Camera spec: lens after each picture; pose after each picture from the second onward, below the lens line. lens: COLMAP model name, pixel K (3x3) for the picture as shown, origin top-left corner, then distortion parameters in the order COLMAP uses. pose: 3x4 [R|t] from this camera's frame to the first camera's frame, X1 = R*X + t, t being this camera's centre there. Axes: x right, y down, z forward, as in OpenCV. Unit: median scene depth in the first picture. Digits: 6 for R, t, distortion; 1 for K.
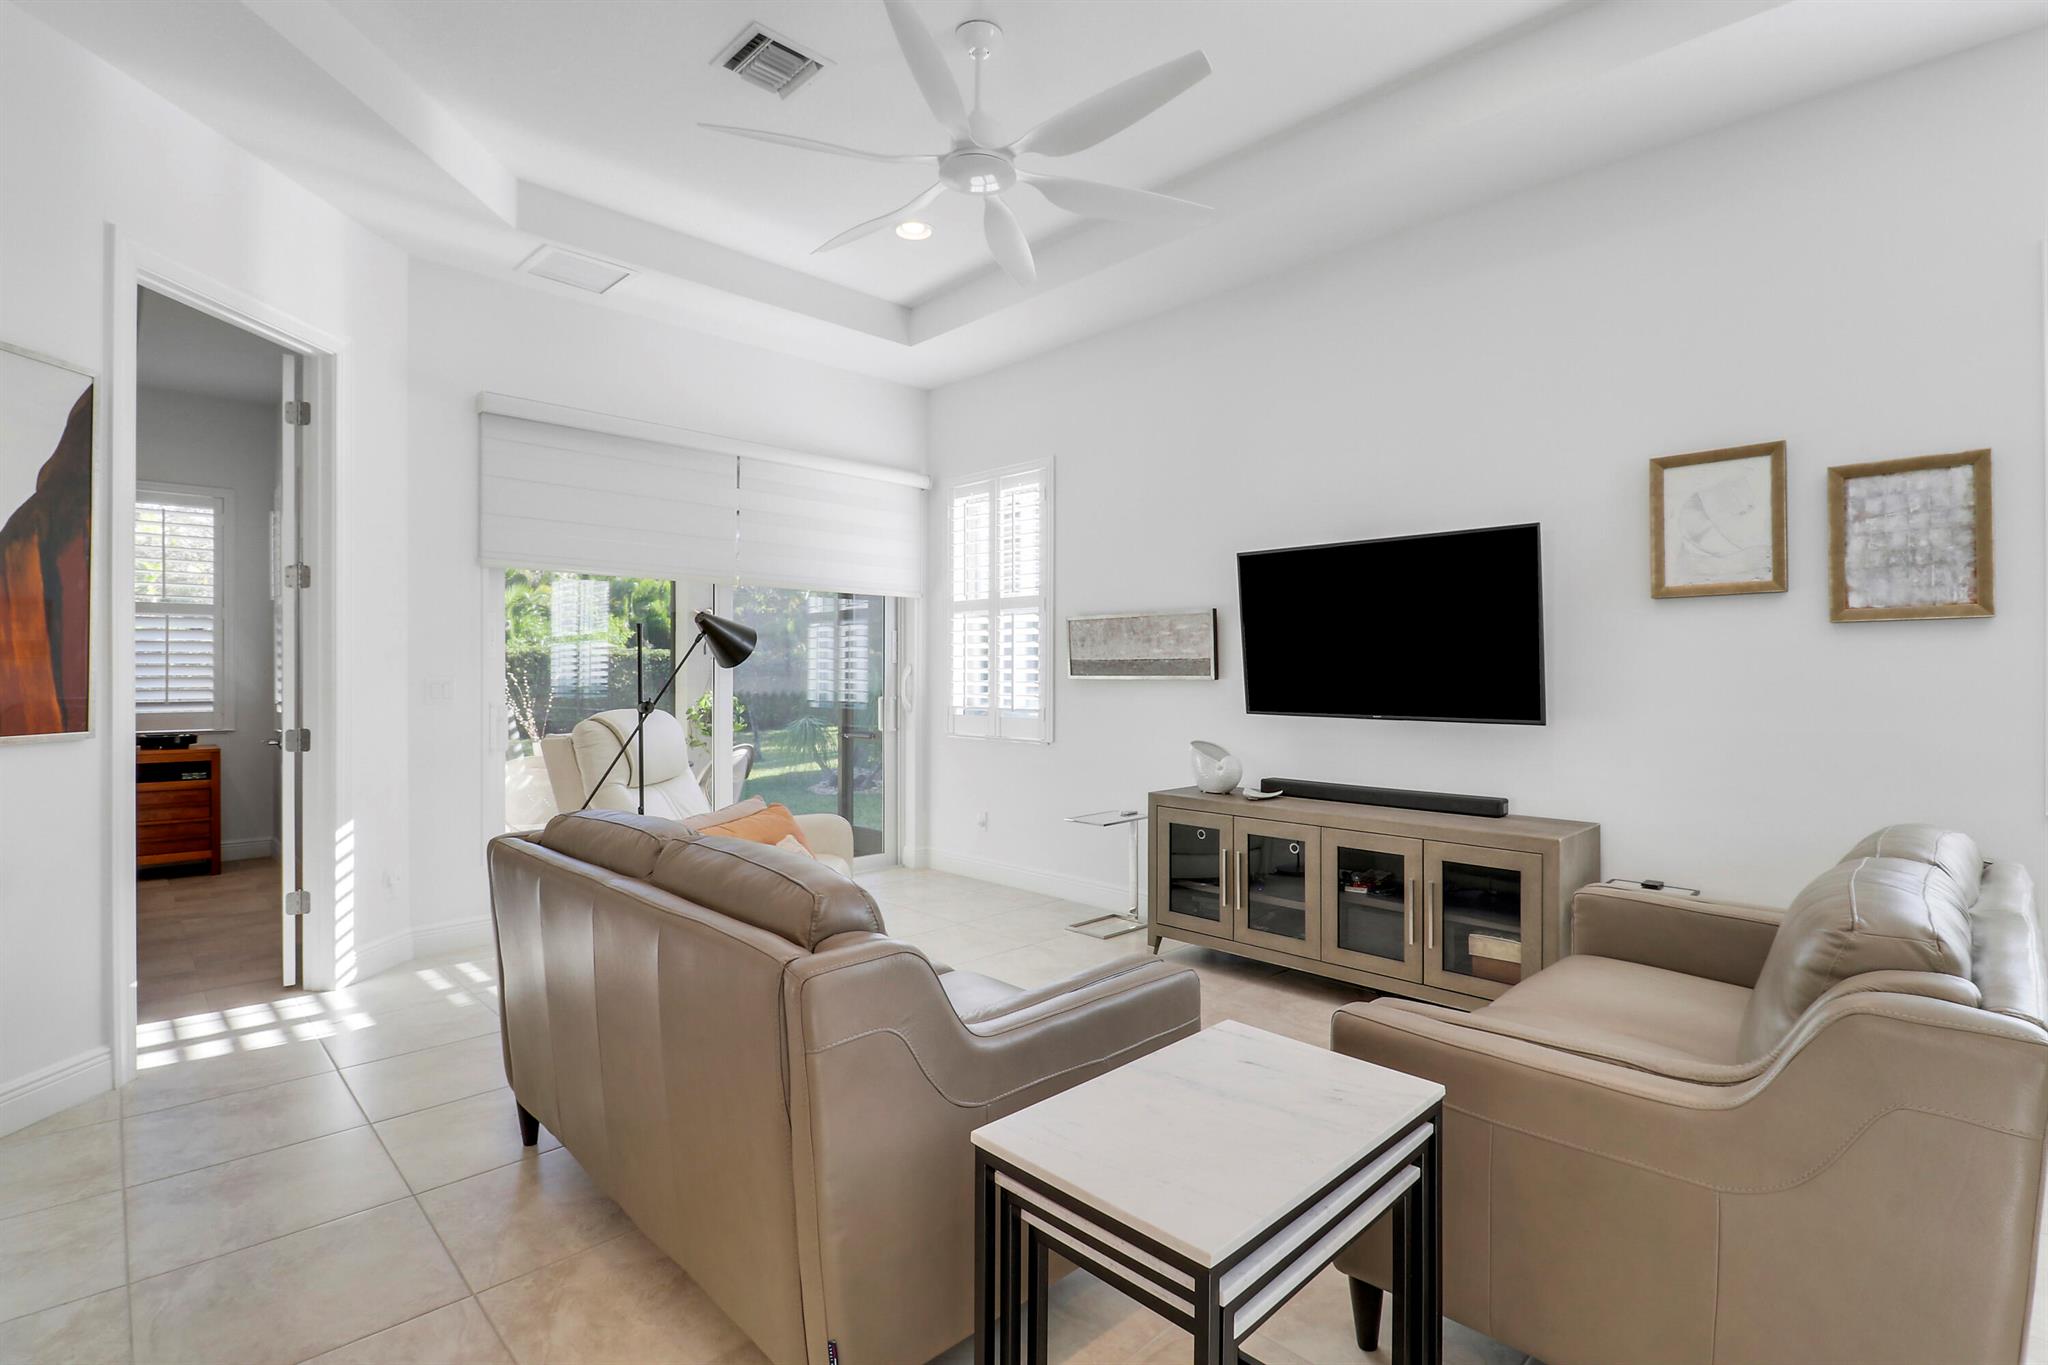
lens RADIAL K [[956.2, 0, 1036.0], [0, 956.2, 675.9], [0, 0, 1]] dist [0.001588, -0.012224]
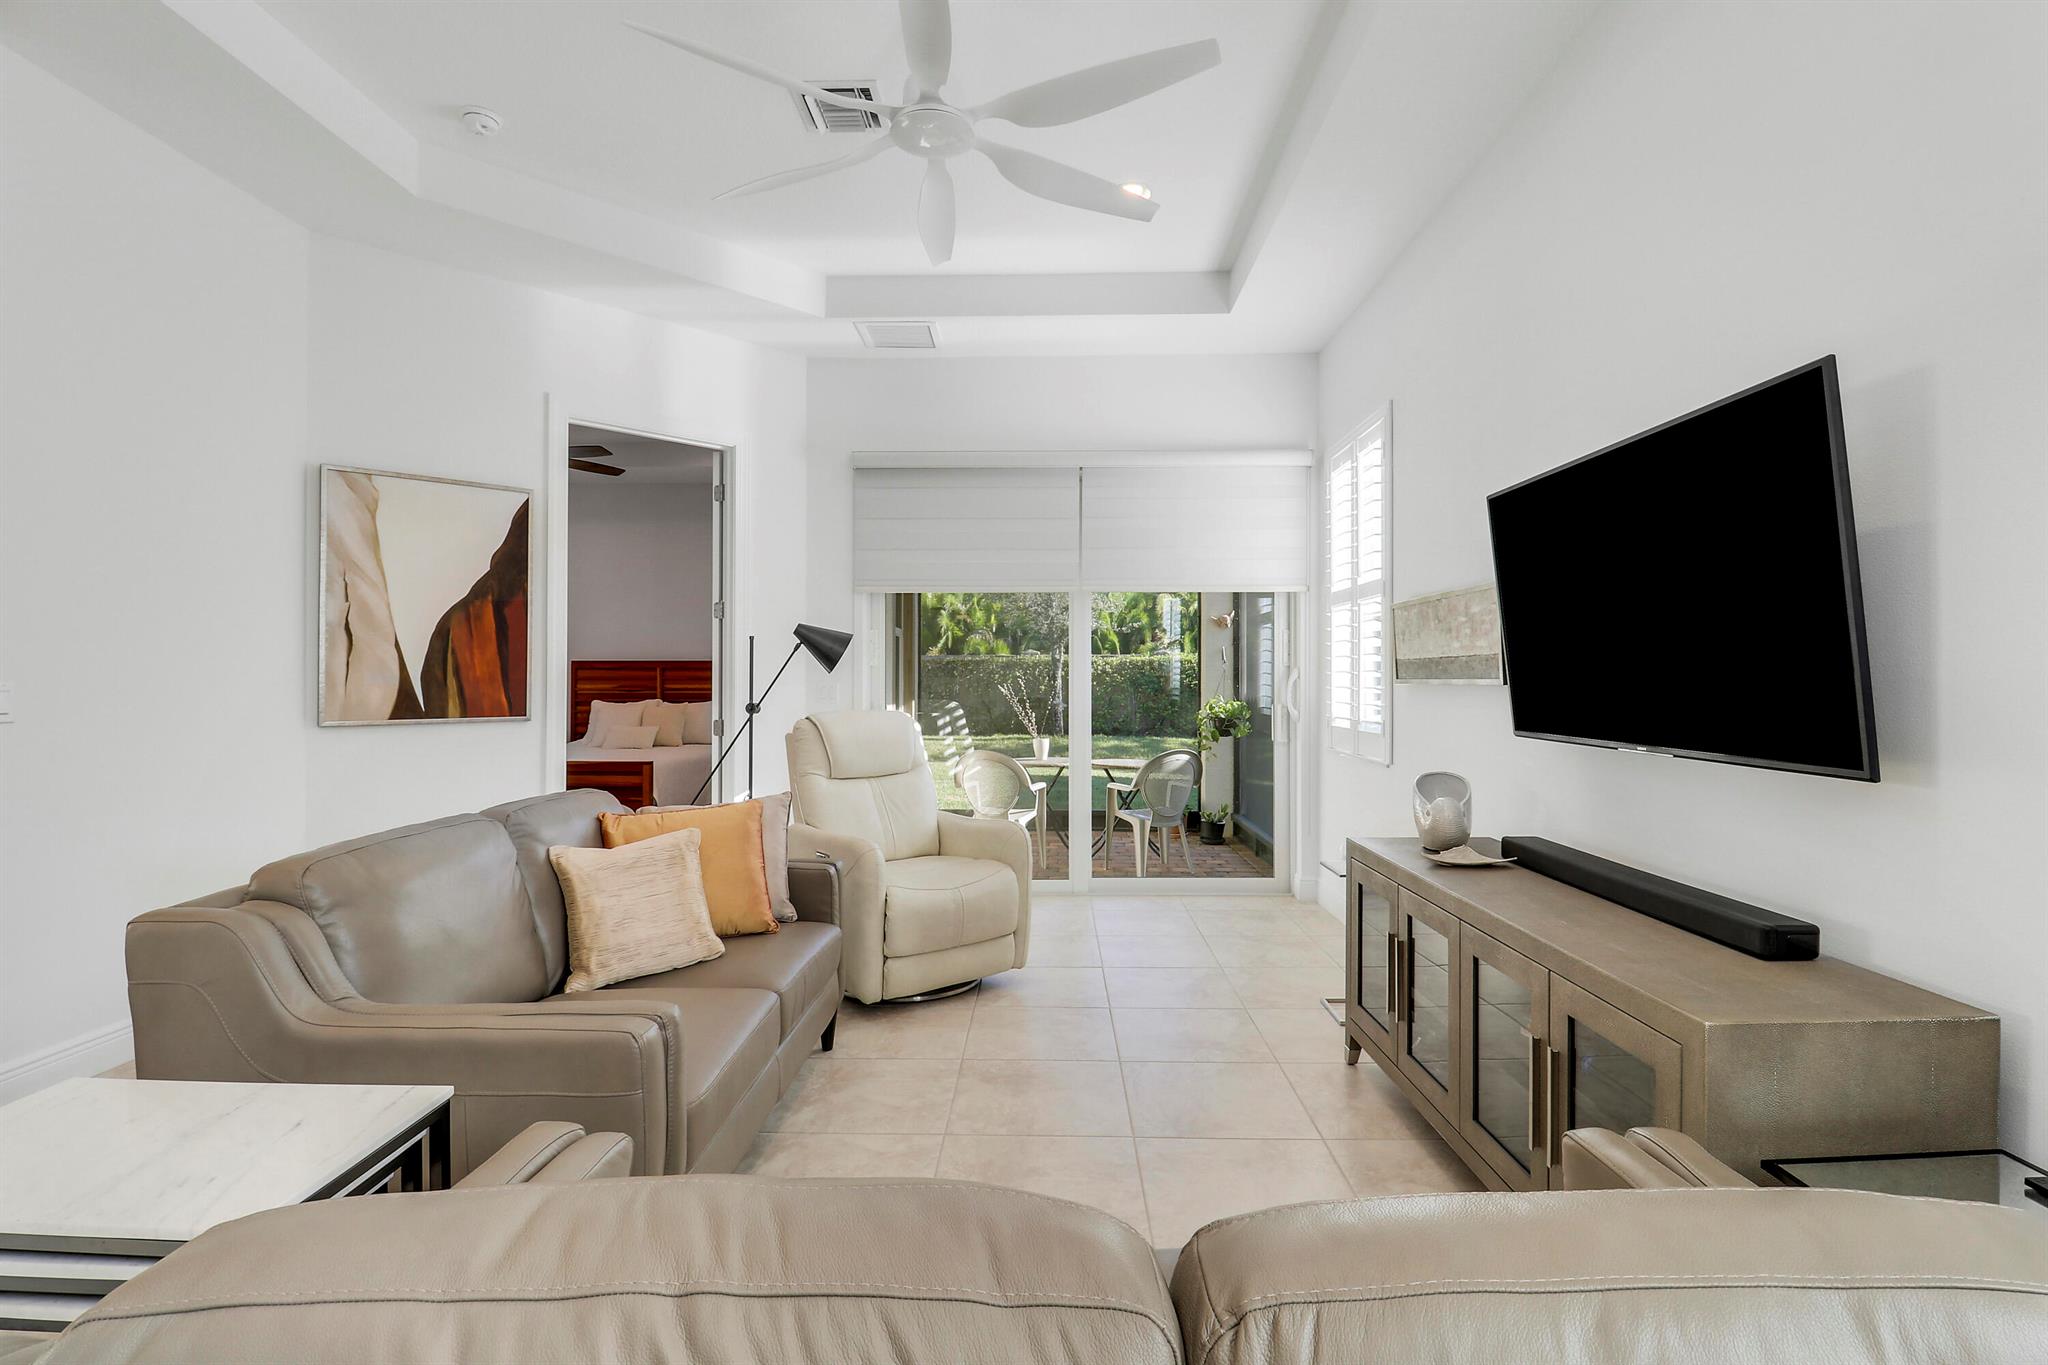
lens RADIAL K [[956.2, 0, 1033.3], [0, 956.2, 672.3], [0, 0, 1]] dist [0.001588, -0.012224]
pose [[0.695414, -0.008973, -0.718553, 0.531910], [0.000870, 0.999932, -0.011644, 0.003431], [0.718609, 0.007472, 0.695374, 0.345627]]
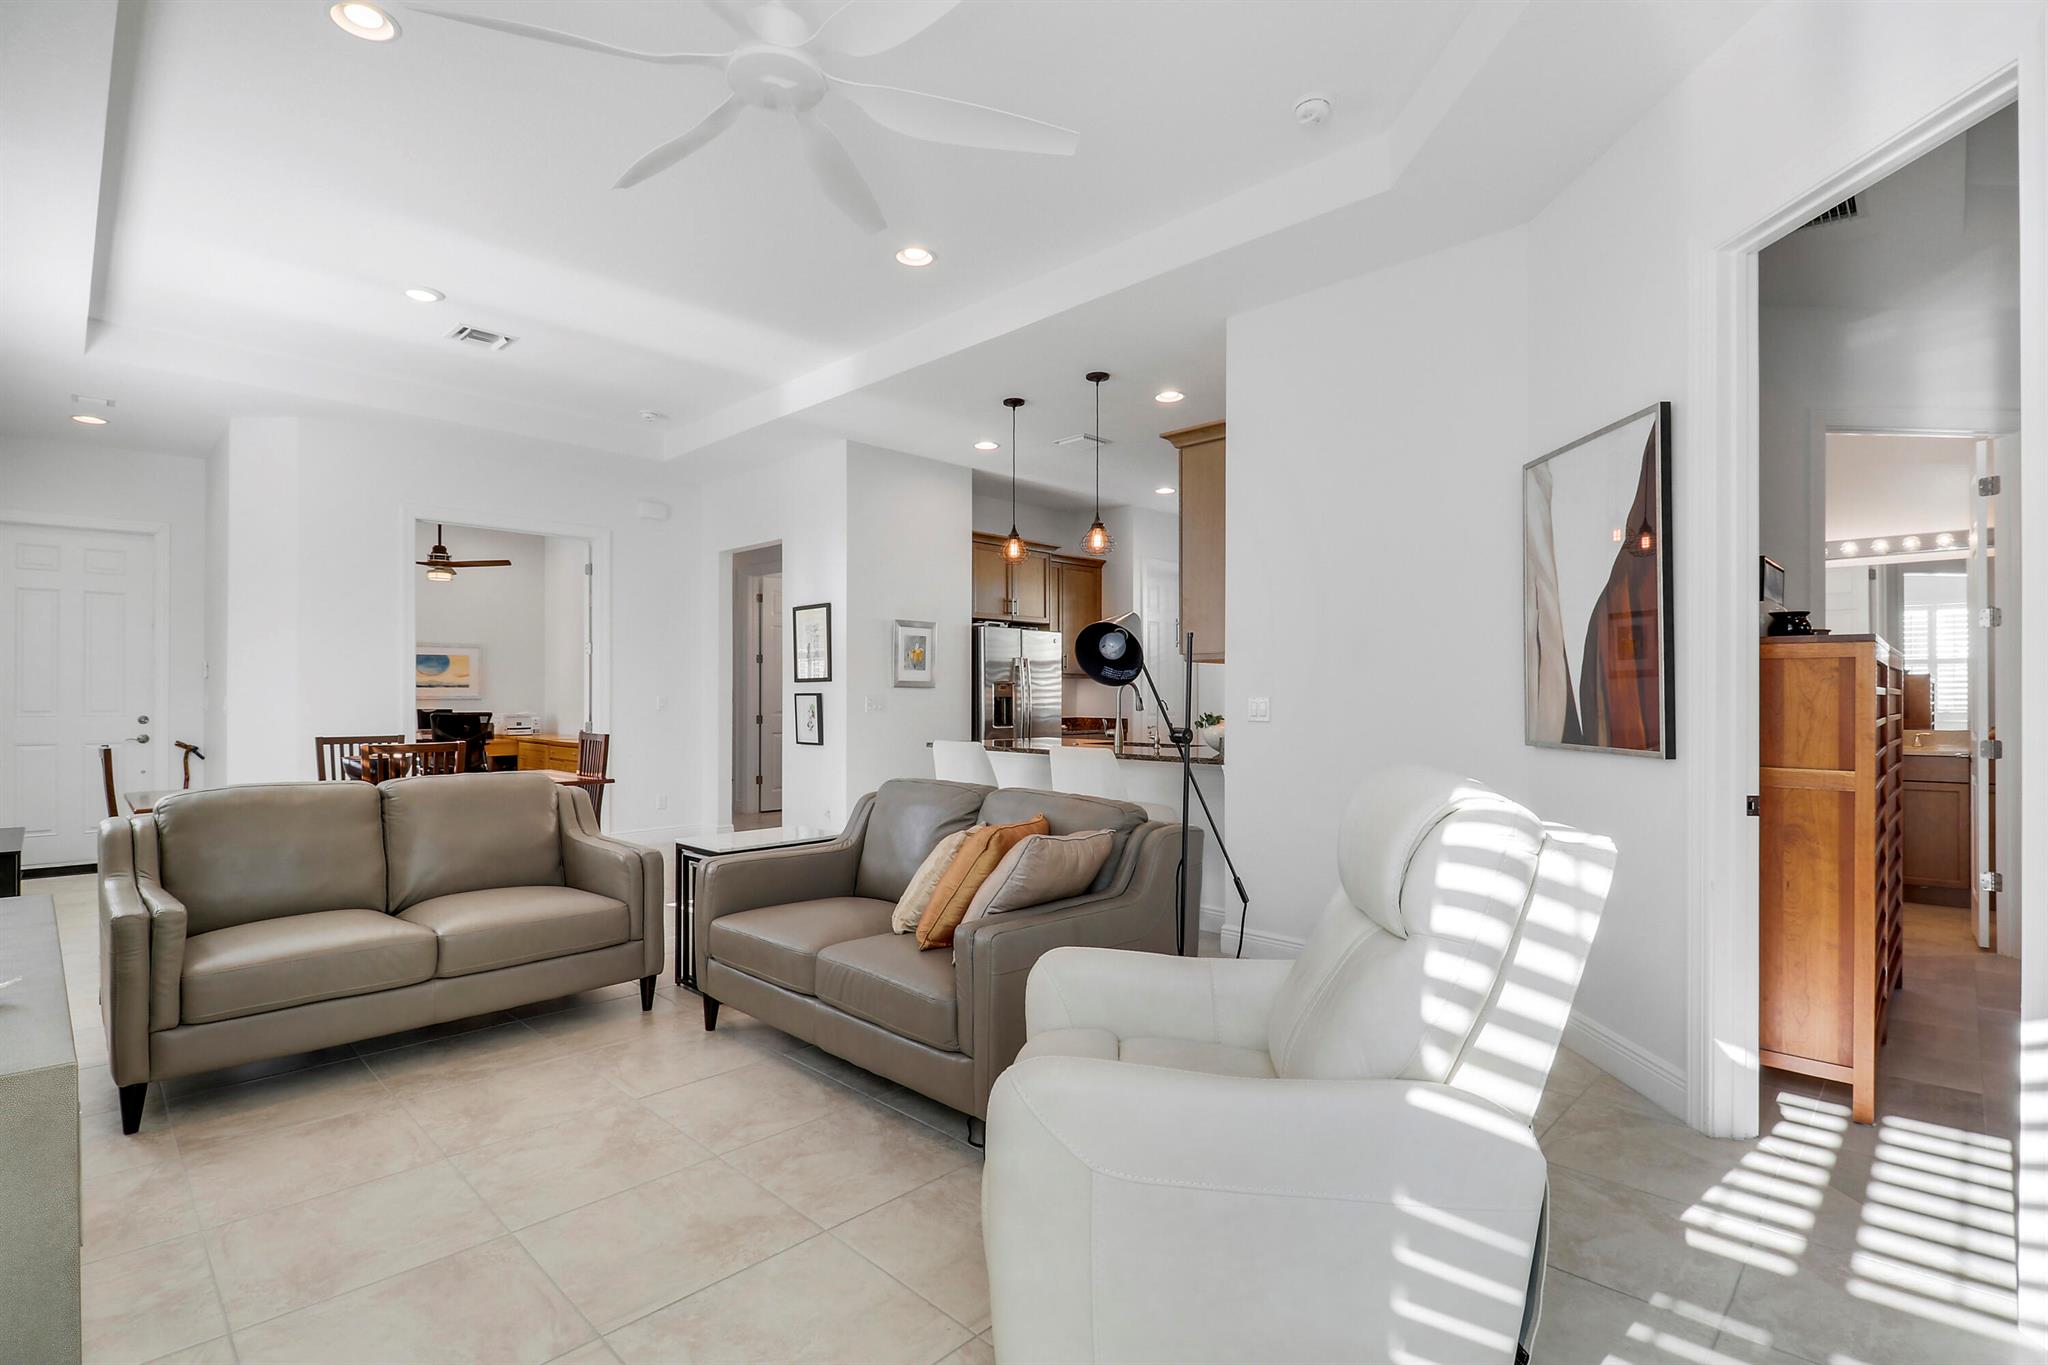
lens RADIAL K [[956.2, 0, 1012.3], [0, 956.2, 688.2], [0, 0, 1]] dist [0.001588, -0.012224]
pose [[-0.999965, -0.006661, -0.005037, -0.217977], [-0.006622, 0.999949, -0.007646, 0.003446], [0.005087, -0.007612, -0.999958, 1.464424]]
